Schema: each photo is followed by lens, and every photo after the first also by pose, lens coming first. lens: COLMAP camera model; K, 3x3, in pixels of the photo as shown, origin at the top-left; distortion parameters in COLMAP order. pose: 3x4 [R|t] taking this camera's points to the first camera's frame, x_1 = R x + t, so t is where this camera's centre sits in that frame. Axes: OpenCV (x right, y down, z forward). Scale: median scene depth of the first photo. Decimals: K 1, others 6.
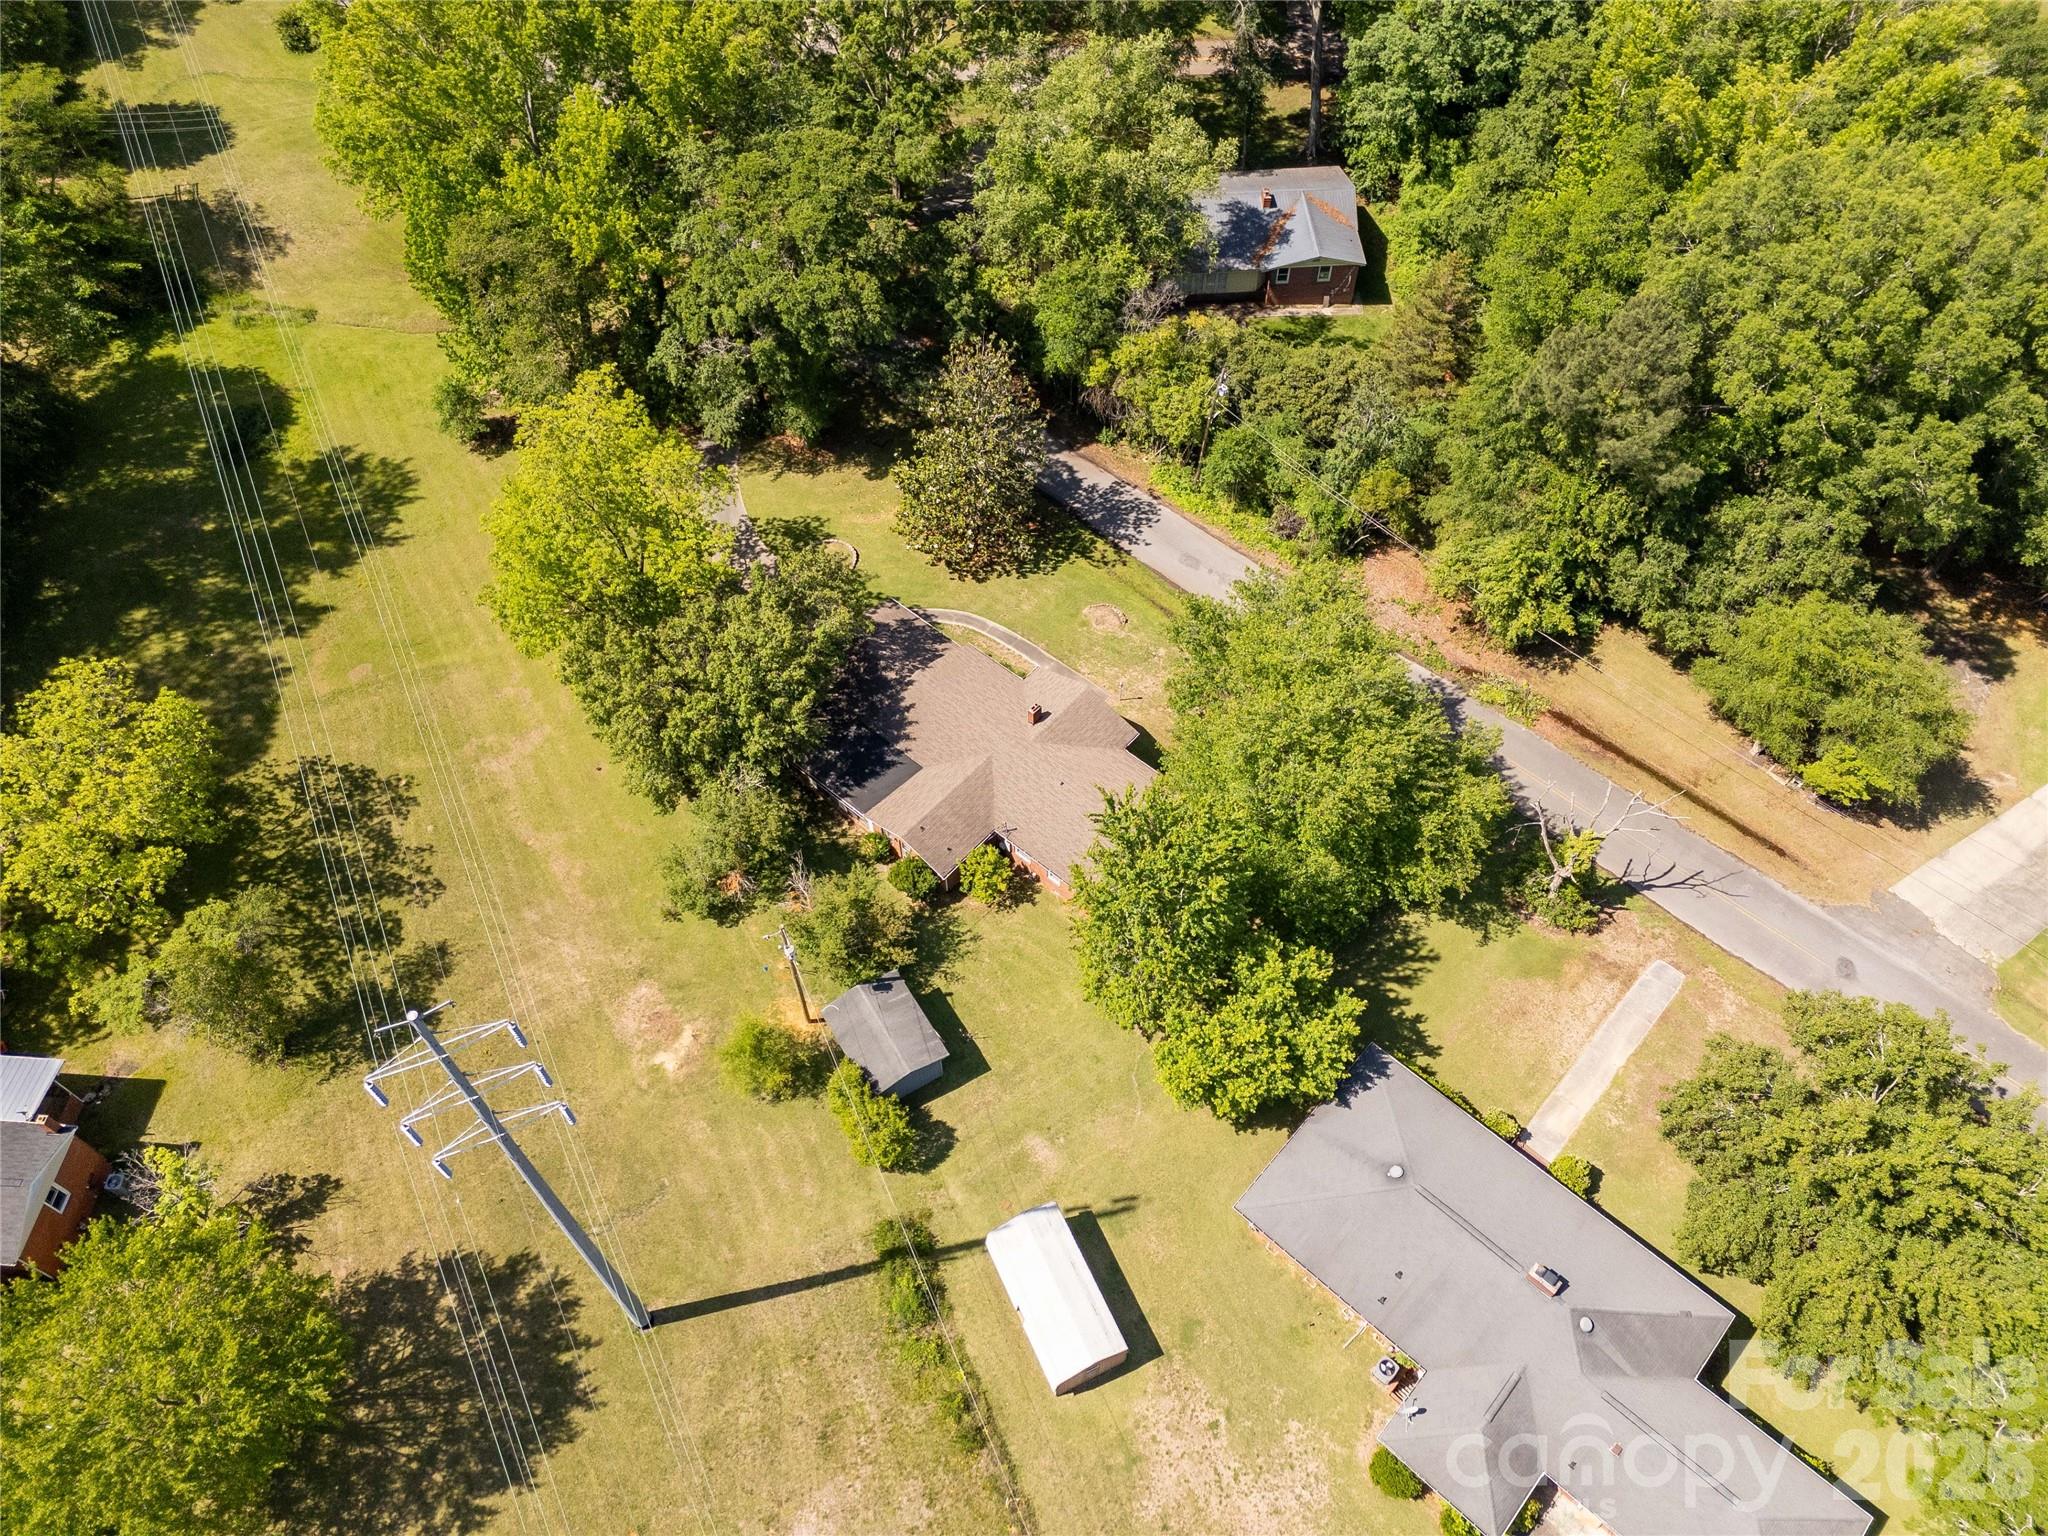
lens RADIAL K [[1524.5, 0, 1036.5], [0, 1524.5, 774.8], [0, 0, 1]] dist [0.070165, -0.047362]
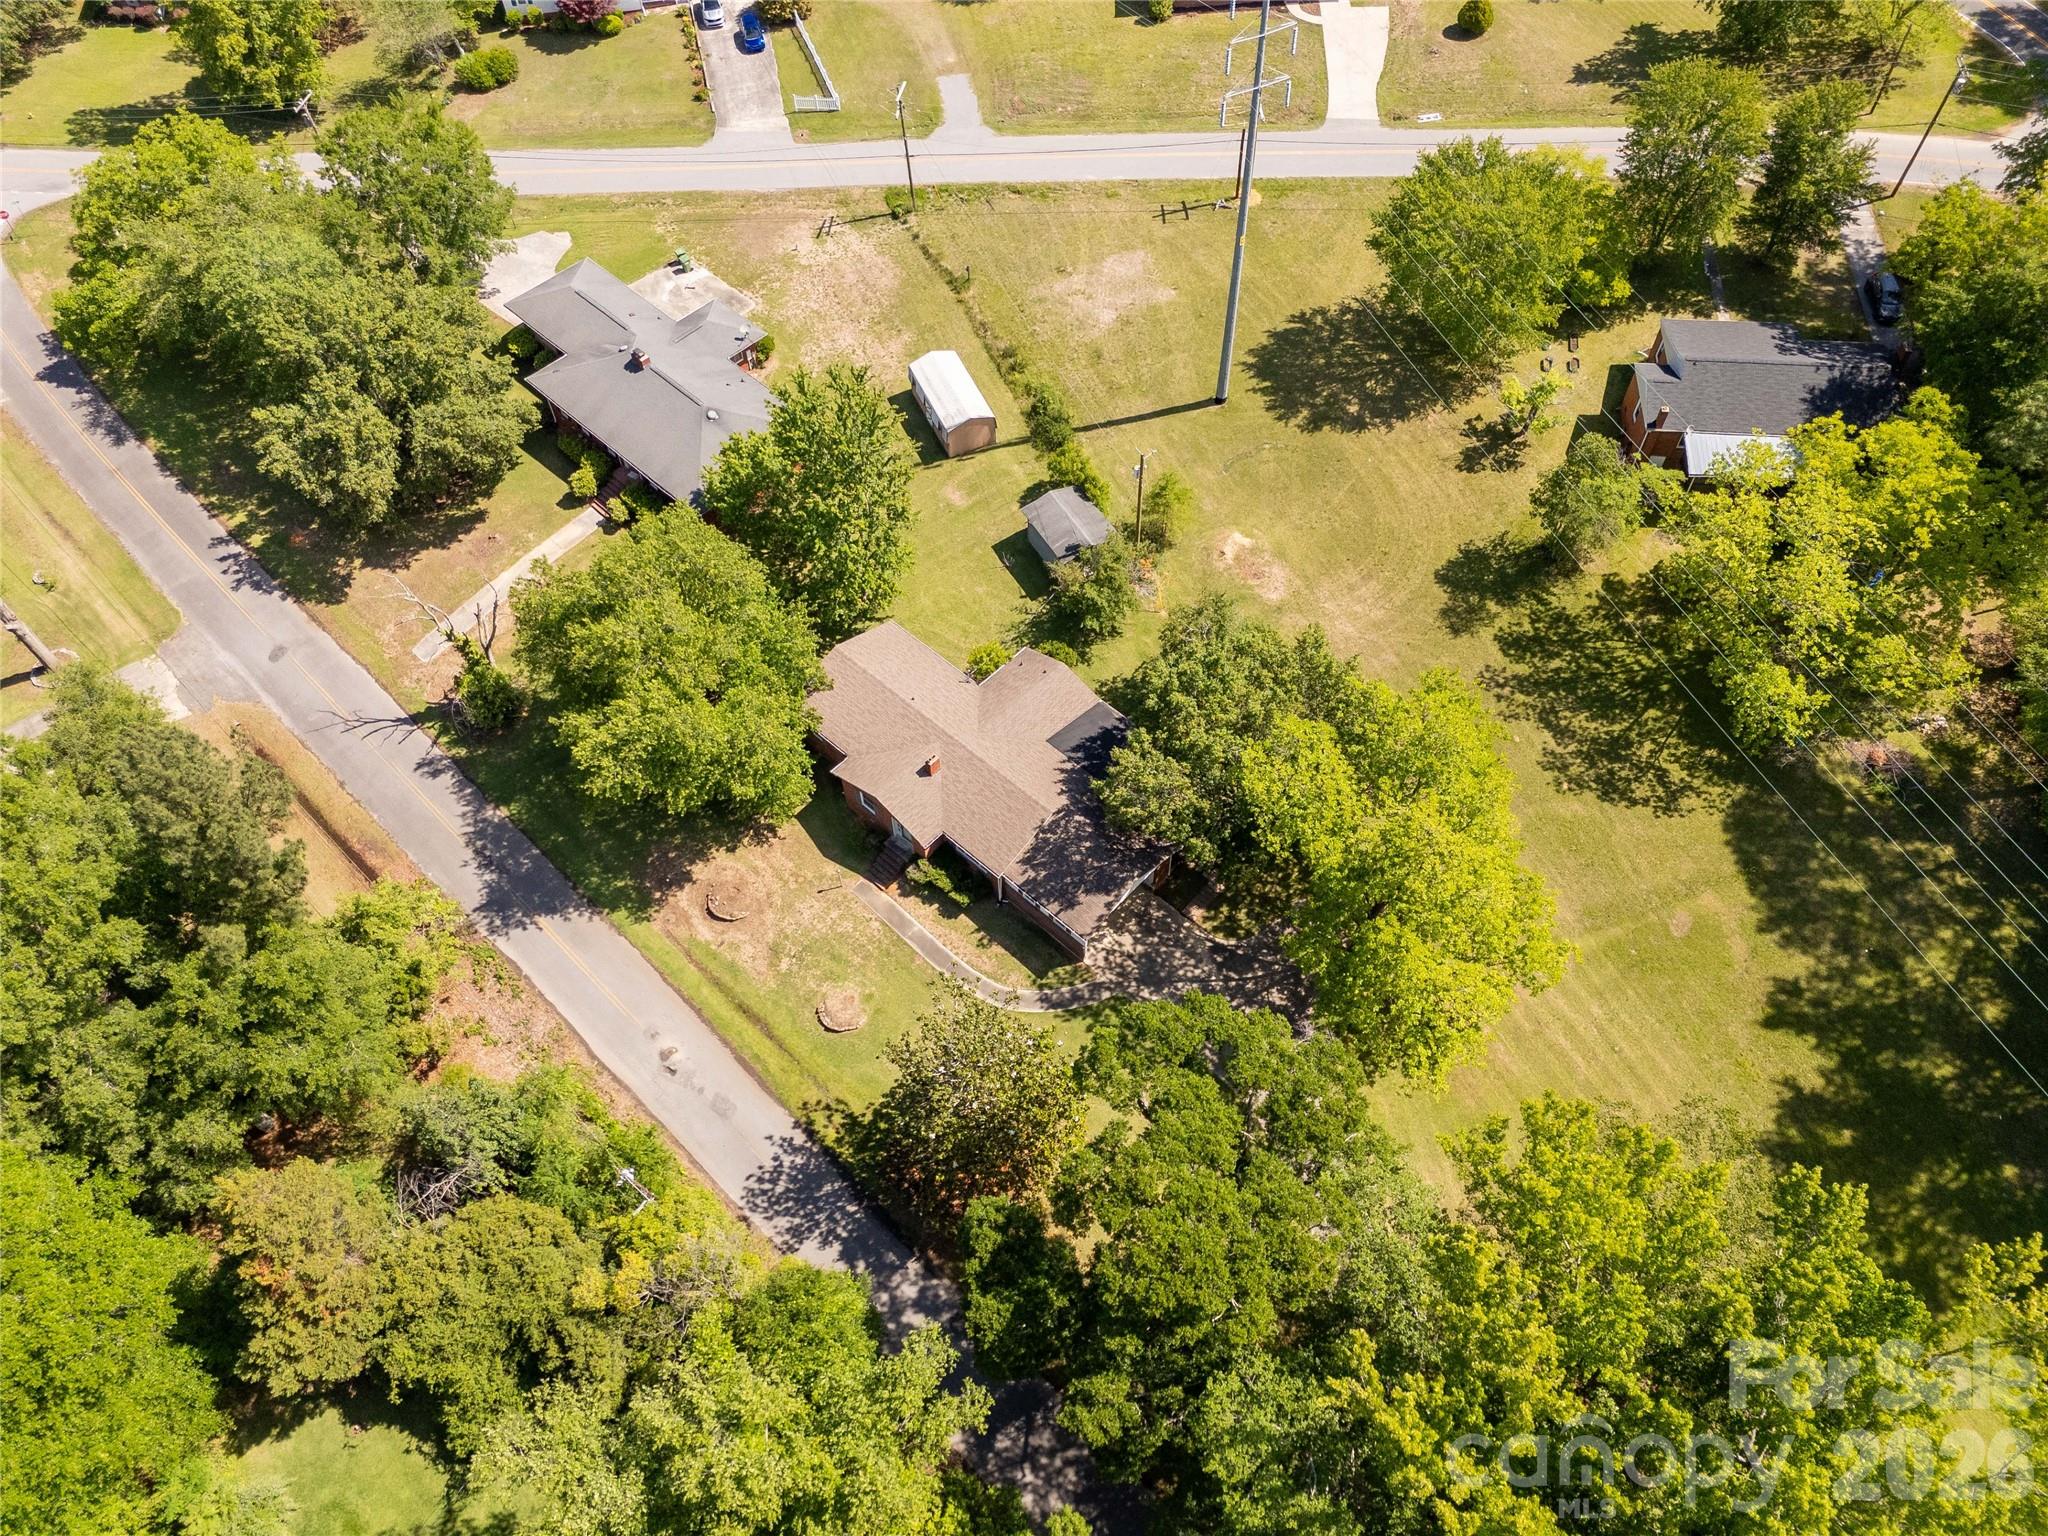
lens RADIAL K [[1523.4, 0, 1019.3], [0, 1523.4, 761.8], [0, 0, 1]] dist [0.061766, -0.044275]
pose [[-0.998717, -0.014074, 0.048648, -0.108344], [0.050539, -0.338504, 0.939607, -0.982749], [0.003244, 0.940860, 0.338781, 0.669743]]
